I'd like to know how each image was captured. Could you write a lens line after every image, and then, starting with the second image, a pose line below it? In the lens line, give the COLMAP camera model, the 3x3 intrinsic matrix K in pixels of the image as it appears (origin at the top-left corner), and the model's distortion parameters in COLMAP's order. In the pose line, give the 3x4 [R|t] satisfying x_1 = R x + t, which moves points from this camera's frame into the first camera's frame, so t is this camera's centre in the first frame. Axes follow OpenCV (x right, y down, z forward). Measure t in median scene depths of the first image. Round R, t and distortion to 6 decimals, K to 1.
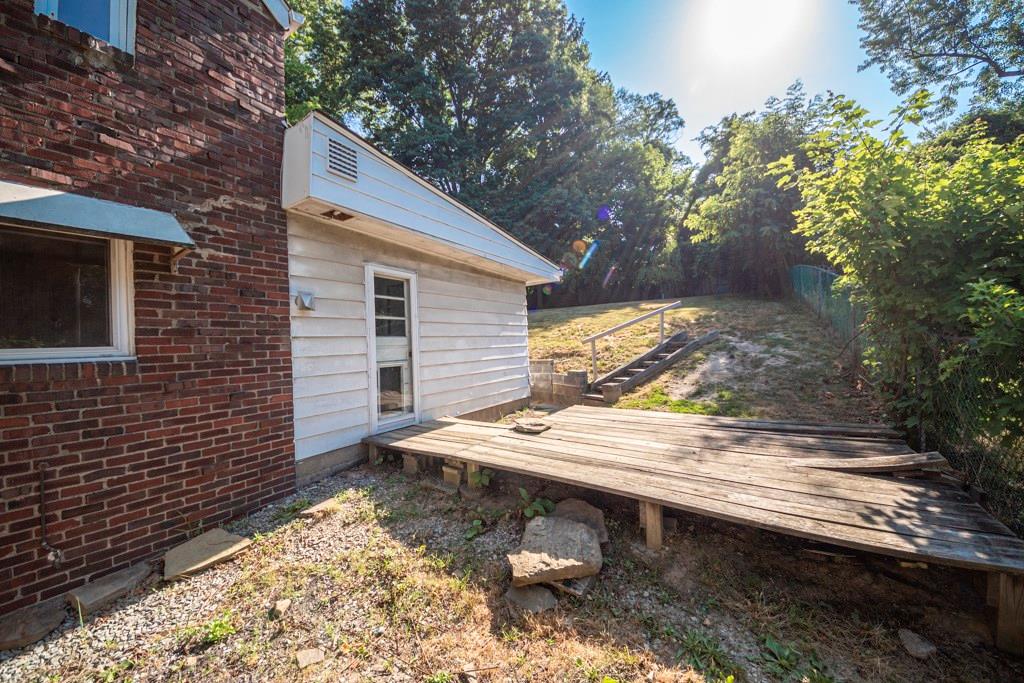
lens RADIAL K [[367.5, 0, 511.0], [0, 367.5, 341.1], [0, 0, 1]] dist [0.008341, -0.002530]
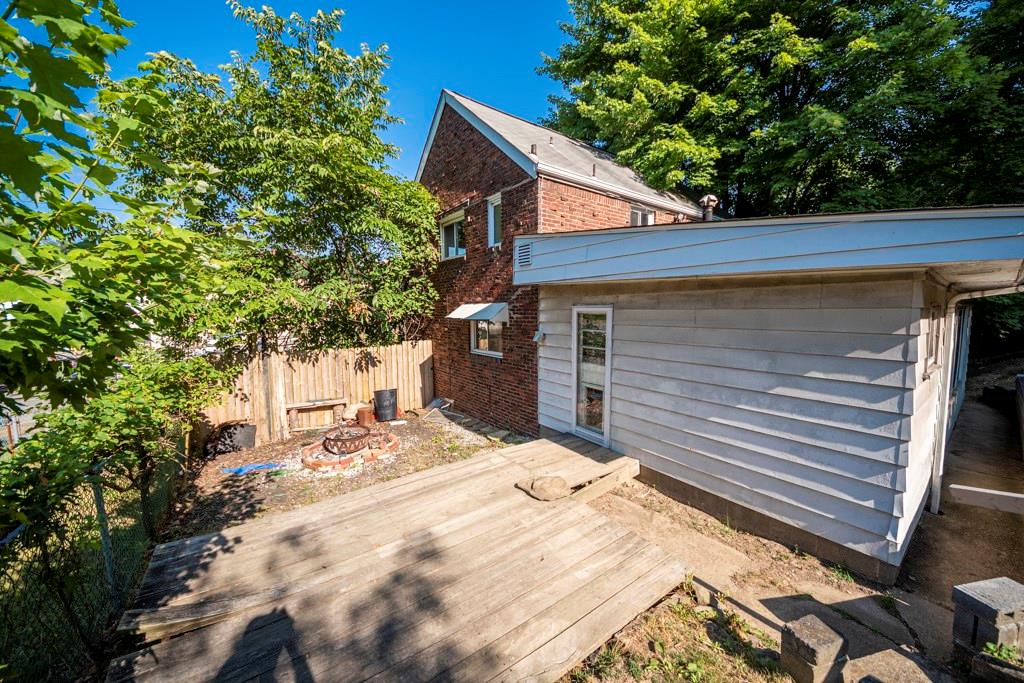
lens RADIAL K [[367.5, 0, 515.0], [0, 367.5, 339.9], [0, 0, 1]] dist [0.008341, -0.002530]
pose [[-0.353531, 0.120507, -0.927628, 1.062140], [0.028219, 0.992590, 0.118192, -0.295726], [0.934997, 0.015608, -0.354312, 1.481134]]
